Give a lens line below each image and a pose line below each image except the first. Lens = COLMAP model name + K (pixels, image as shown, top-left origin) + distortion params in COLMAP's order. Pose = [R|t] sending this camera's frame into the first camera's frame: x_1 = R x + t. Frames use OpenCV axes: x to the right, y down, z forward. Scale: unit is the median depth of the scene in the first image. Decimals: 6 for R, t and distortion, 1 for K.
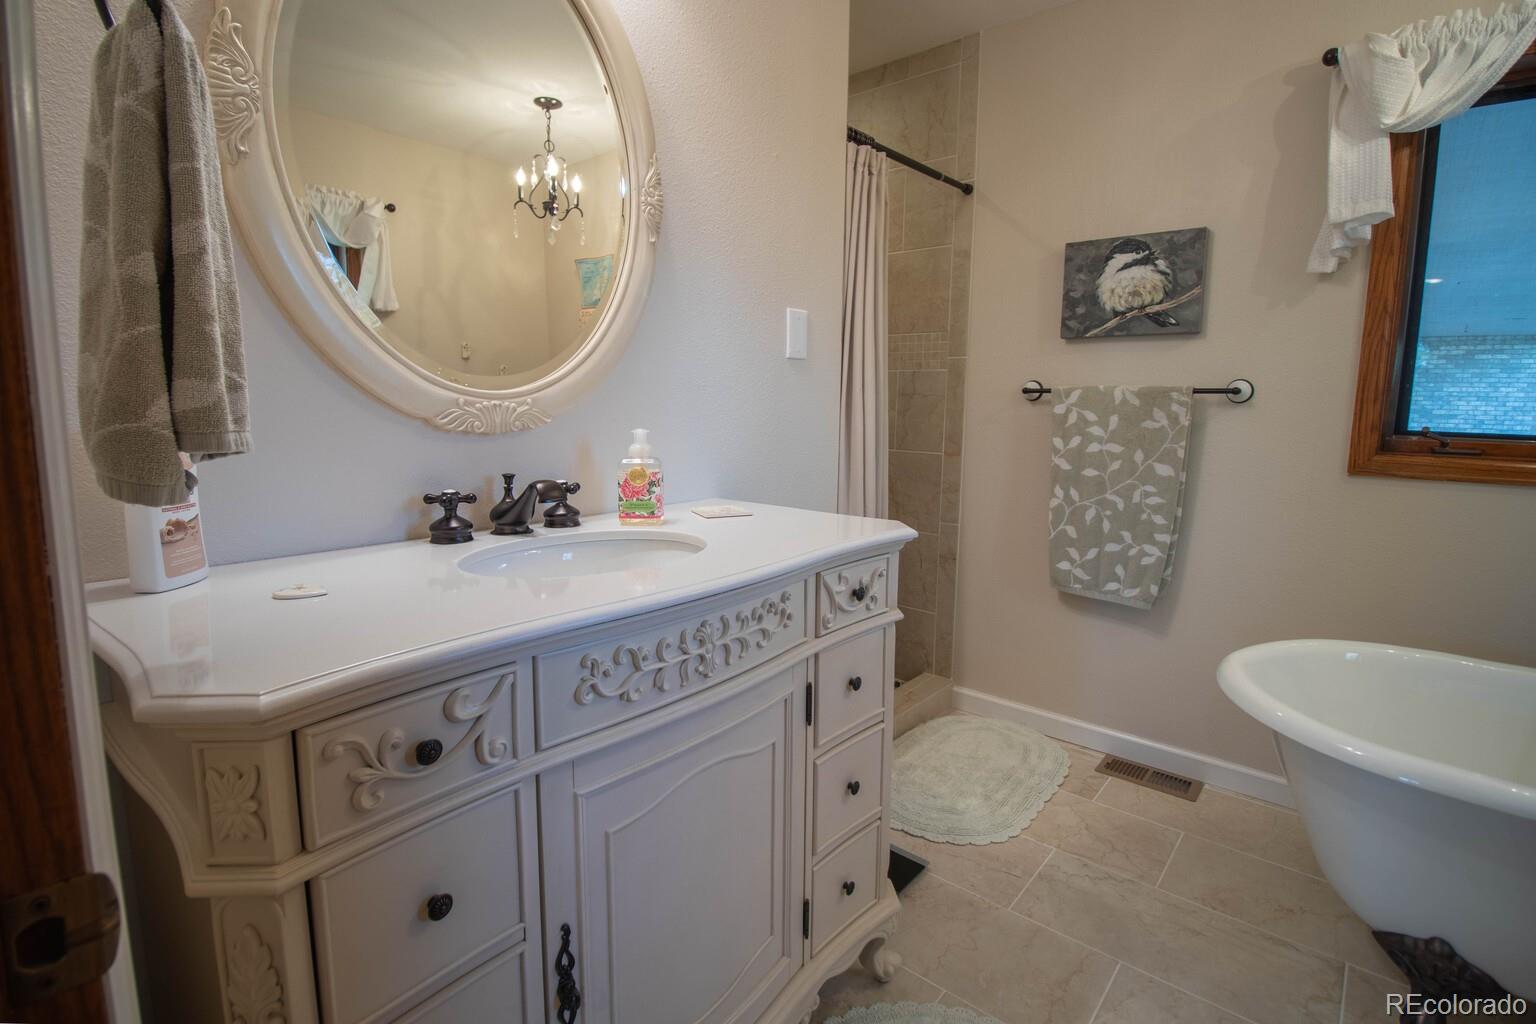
lens RADIAL K [[735.5, 0, 763.6], [0, 735.5, 494.8], [0, 0, 1]] dist [-0.001002, -0.013886]
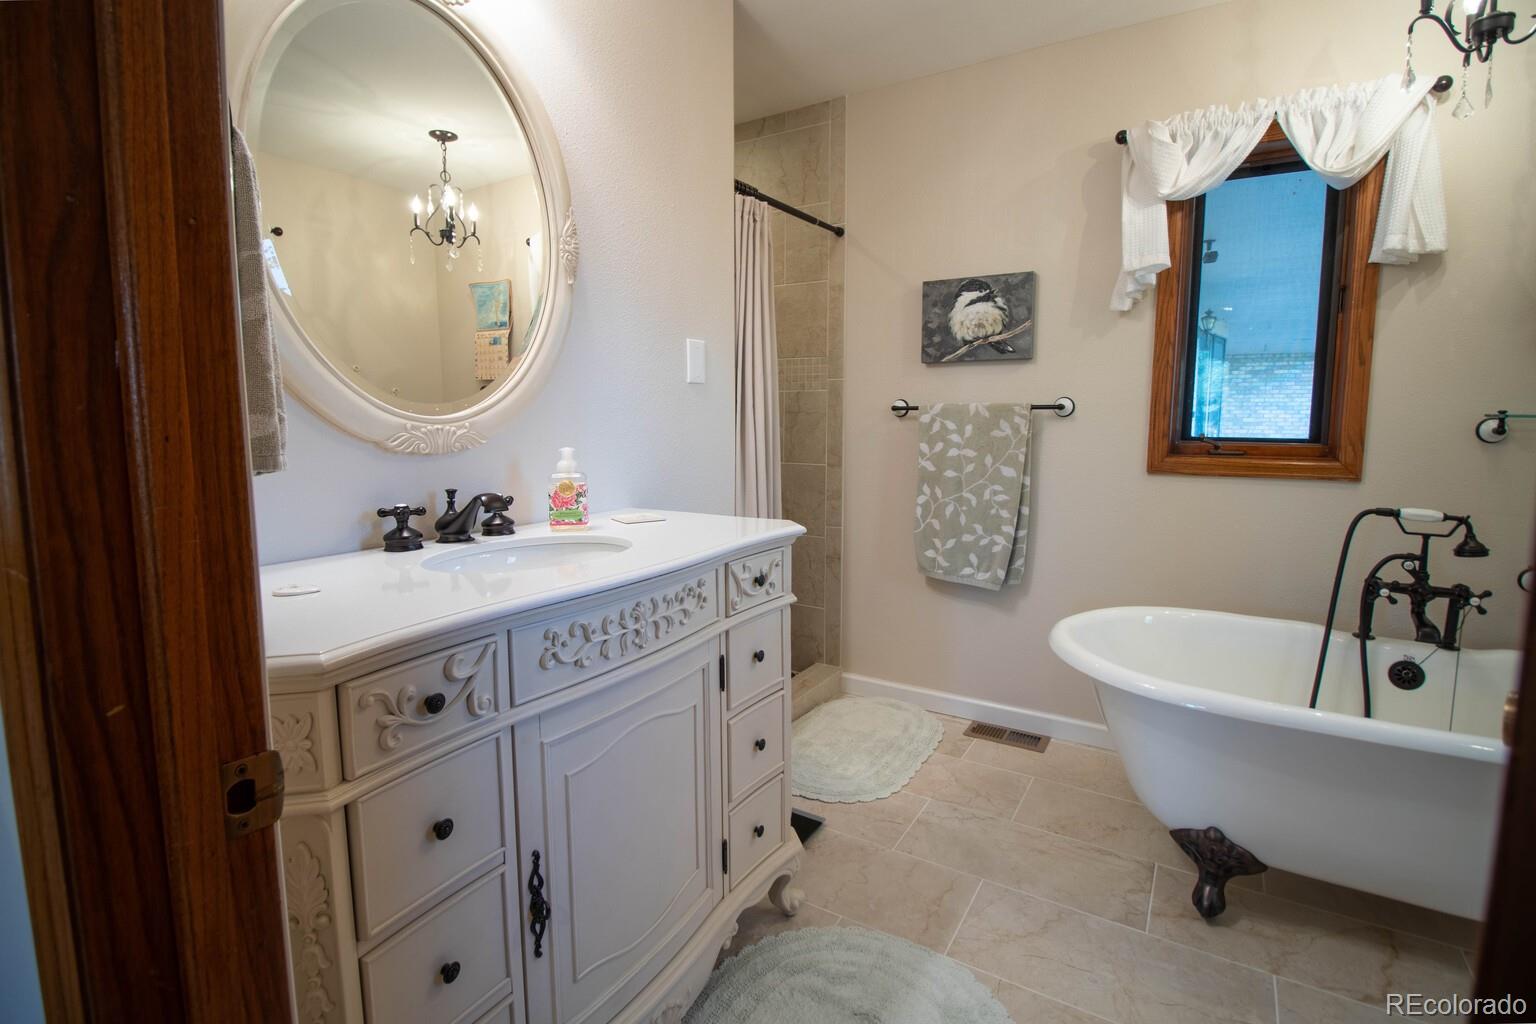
lens RADIAL K [[724.7, 0, 763.8], [0, 724.7, 494.0], [0, 0, 1]] dist [-0.000221, -0.012480]
pose [[0.988397, -0.028454, 0.149204, -0.026905], [0.031666, 0.999314, -0.019199, 0.011456], [-0.148556, 0.023701, 0.988620, -0.128589]]
